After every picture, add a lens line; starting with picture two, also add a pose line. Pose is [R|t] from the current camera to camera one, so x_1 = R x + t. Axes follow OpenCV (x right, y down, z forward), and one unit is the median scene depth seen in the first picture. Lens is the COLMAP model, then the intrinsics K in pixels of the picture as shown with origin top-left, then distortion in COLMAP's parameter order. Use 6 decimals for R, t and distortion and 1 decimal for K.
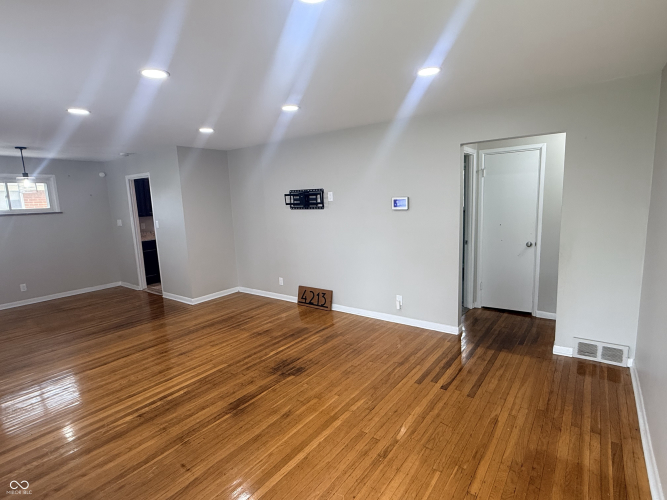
lens RADIAL K [[349.2, 0, 332.6], [0, 349.2, 252.0], [0, 0, 1]] dist [0.002521, -0.001531]
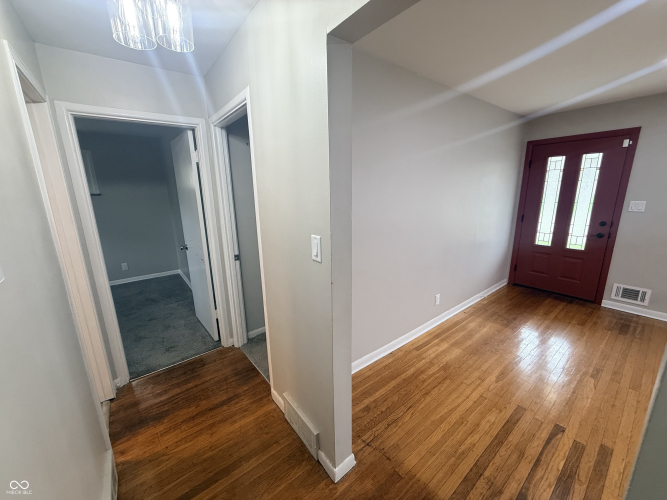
lens RADIAL K [[265.7, 0, 336.2], [0, 265.7, 251.3], [0, 0, 1]] dist [0.000234, -0.000190]
pose [[-0.965625, -0.006198, 0.259866, 0.479199], [0.091844, 0.927099, 0.363389, -0.175928], [-0.243174, 0.374764, -0.894661, 1.109410]]
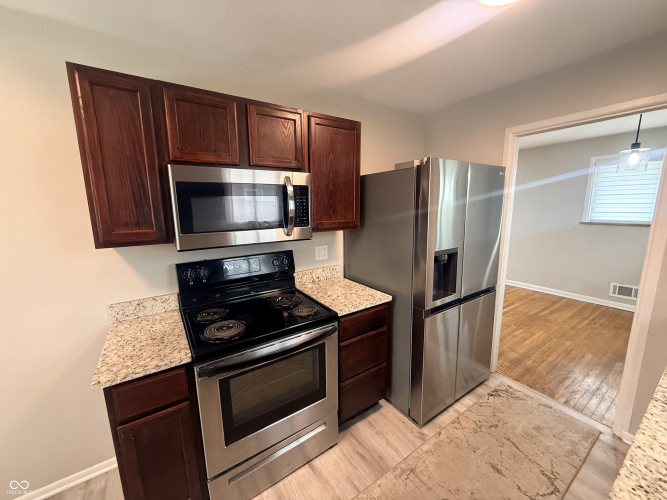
lens RADIAL K [[265.7, 0, 332.5], [0, 265.7, 249.1], [0, 0, 1]] dist [0.000234, -0.000190]
pose [[-0.941394, -0.004862, 0.337273, -0.612748], [0.101210, 0.949751, 0.296190, -0.309964], [-0.321765, 0.312967, -0.893599, 2.198138]]
